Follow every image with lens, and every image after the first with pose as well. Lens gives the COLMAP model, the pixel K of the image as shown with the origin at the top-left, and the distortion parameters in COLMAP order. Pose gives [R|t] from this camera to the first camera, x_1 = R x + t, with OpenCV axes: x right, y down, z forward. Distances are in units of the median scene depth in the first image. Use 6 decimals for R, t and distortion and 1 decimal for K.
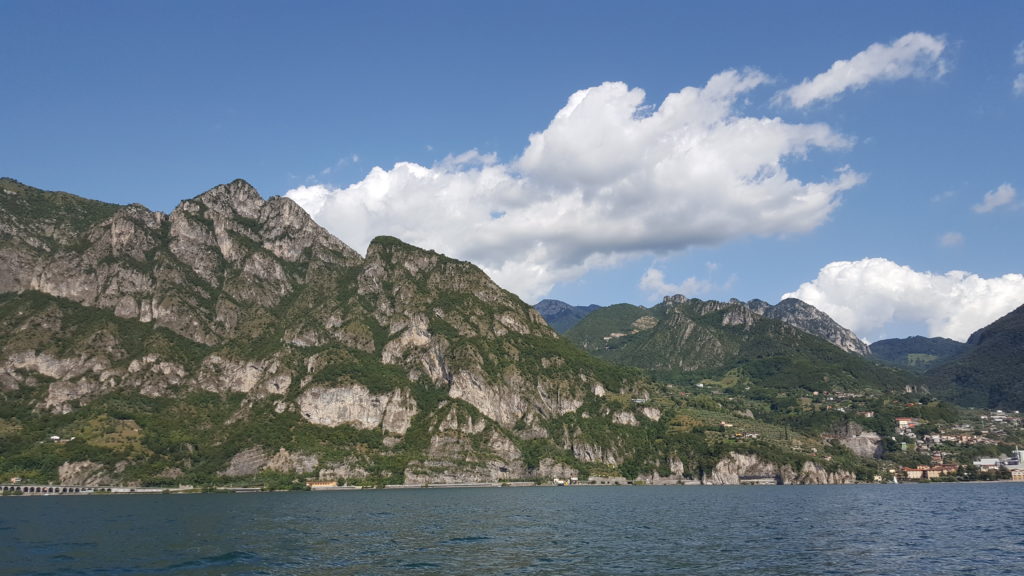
lens RADIAL K [[765.3, 0, 514.7], [0, 765.3, 311.5], [0, 0, 1]] dist [0.166662, -0.291289]
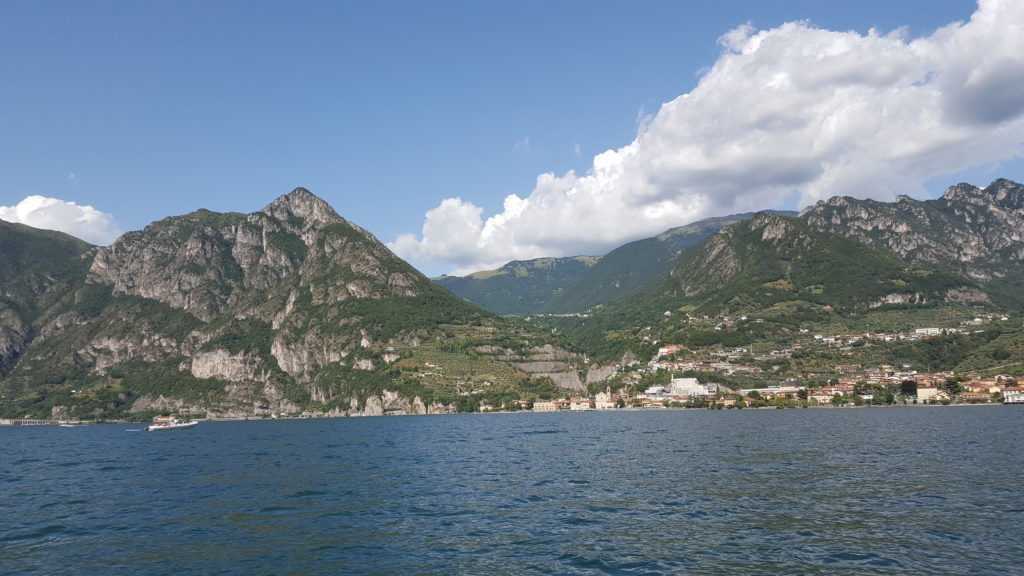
lens RADIAL K [[765.3, 0, 514.7], [0, 765.3, 311.5], [0, 0, 1]] dist [0.166662, -0.291289]
pose [[0.840952, -0.075860, -0.535766, 1.013522], [0.132413, 0.988871, 0.067823, -0.000889], [0.524659, -0.127978, 0.841638, 0.071251]]
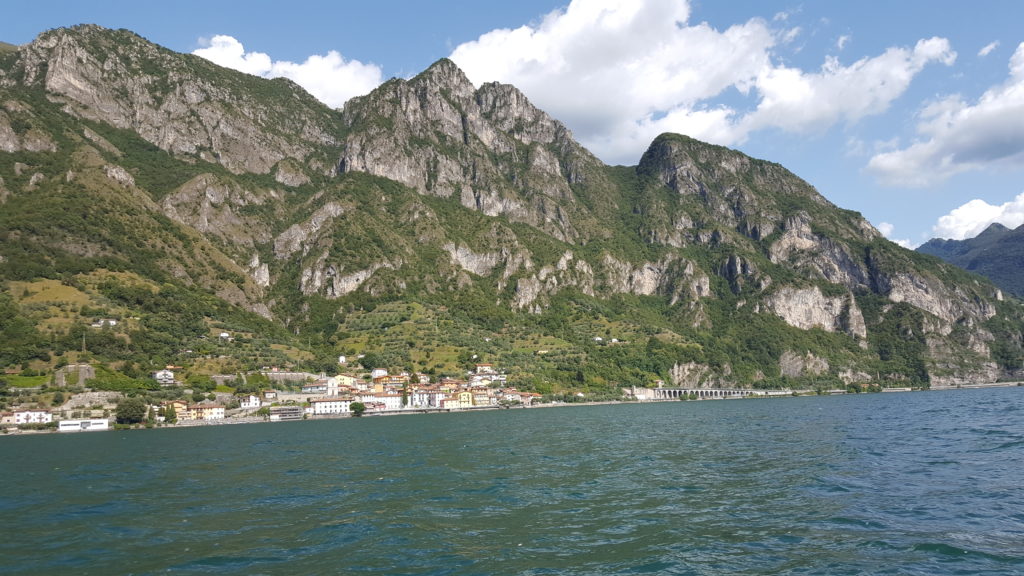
lens RADIAL K [[765.3, 0, 514.7], [0, 765.3, 311.5], [0, 0, 1]] dist [0.166662, -0.291289]
pose [[0.961791, 0.003087, 0.273766, -0.798172], [-0.028728, 0.995554, 0.089702, 0.049145], [-0.272272, -0.094139, 0.957604, 0.180284]]
